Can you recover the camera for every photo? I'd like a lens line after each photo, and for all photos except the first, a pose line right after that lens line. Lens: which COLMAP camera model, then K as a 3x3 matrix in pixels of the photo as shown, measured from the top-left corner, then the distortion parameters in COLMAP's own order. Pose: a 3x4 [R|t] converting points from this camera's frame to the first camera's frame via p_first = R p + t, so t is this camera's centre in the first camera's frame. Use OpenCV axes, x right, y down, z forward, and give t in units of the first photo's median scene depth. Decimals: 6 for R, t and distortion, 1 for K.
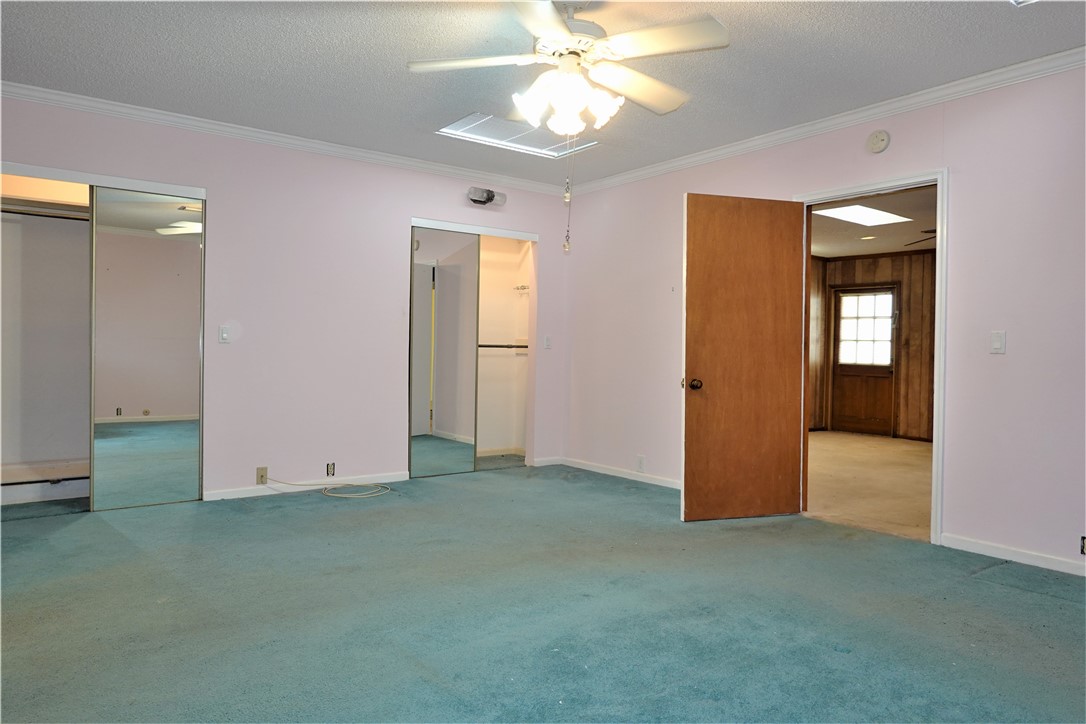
lens RADIAL K [[722.8, 0, 540.8], [0, 722.8, 359.9], [0, 0, 1]] dist [-0.002763, 0.005314]
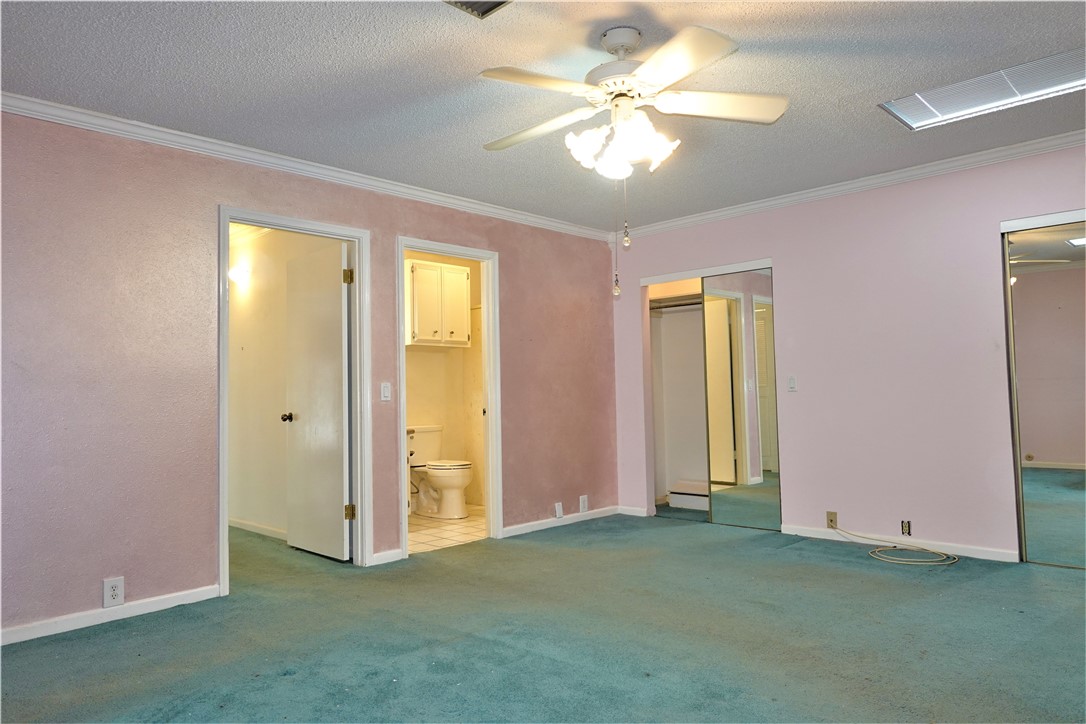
lens RADIAL K [[722.8, 0, 540.8], [0, 722.8, 359.9], [0, 0, 1]] dist [-0.002763, 0.005314]
pose [[0.147597, -0.064101, -0.986968, 0.575842], [0.009721, 0.997943, -0.063360, -0.004661], [0.989000, -0.000242, 0.147917, 0.443624]]
